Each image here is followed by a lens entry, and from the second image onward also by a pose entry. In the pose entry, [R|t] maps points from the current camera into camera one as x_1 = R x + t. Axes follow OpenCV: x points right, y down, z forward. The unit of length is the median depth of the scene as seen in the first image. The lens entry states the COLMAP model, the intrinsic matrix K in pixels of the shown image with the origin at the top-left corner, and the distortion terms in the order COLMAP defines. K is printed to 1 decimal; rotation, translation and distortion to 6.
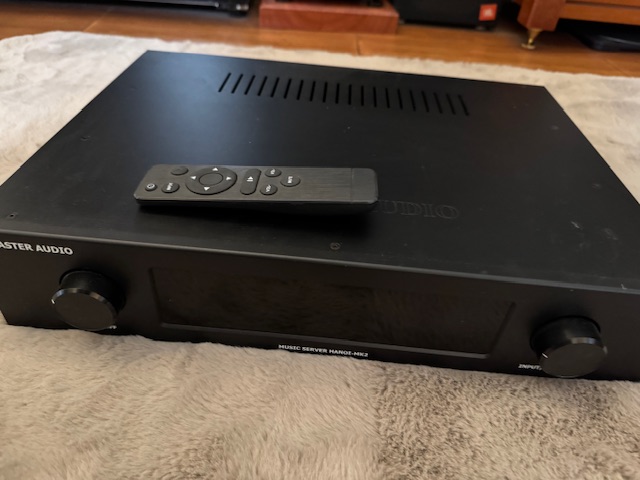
lens RADIAL K [[493.7, 0, 320.0], [0, 493.7, 240.0], [0, 0, 1]] dist [-0.025744, 0.003158]
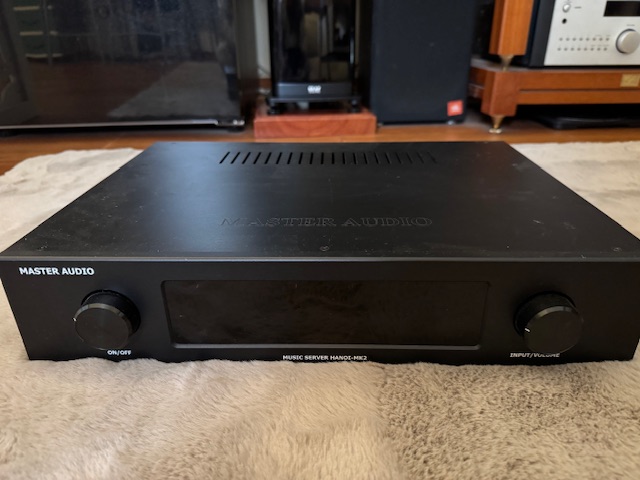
lens RADIAL K [[485.9, 0, 320.0], [0, 485.9, 240.0], [0, 0, 1]] dist [0.002612, -0.032002]
pose [[0.996081, -0.088448, -0.000498, 0.021378], [0.085794, 0.967537, -0.237722, 0.247854], [0.021508, 0.236747, 0.971333, -0.090542]]
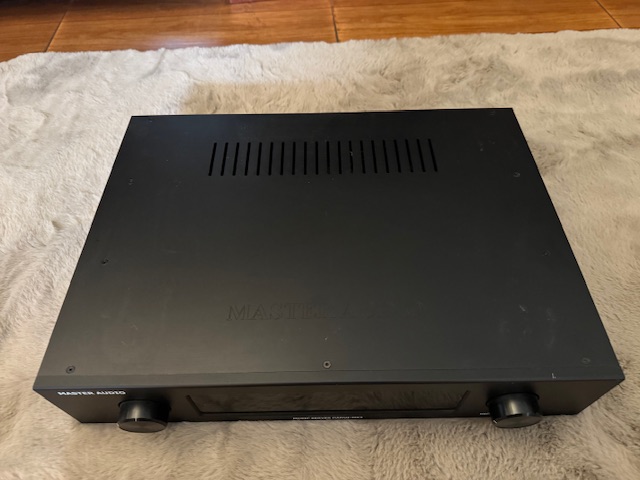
lens RADIAL K [[476.1, 0, 321.5], [0, 476.1, 266.3], [0, 0, 1]] dist [-0.000680, -0.003066]
pose [[0.993348, -0.112257, -0.025635, 0.072814], [0.115094, 0.961220, 0.250618, -0.516636], [-0.003493, -0.251901, 0.967747, -0.122478]]
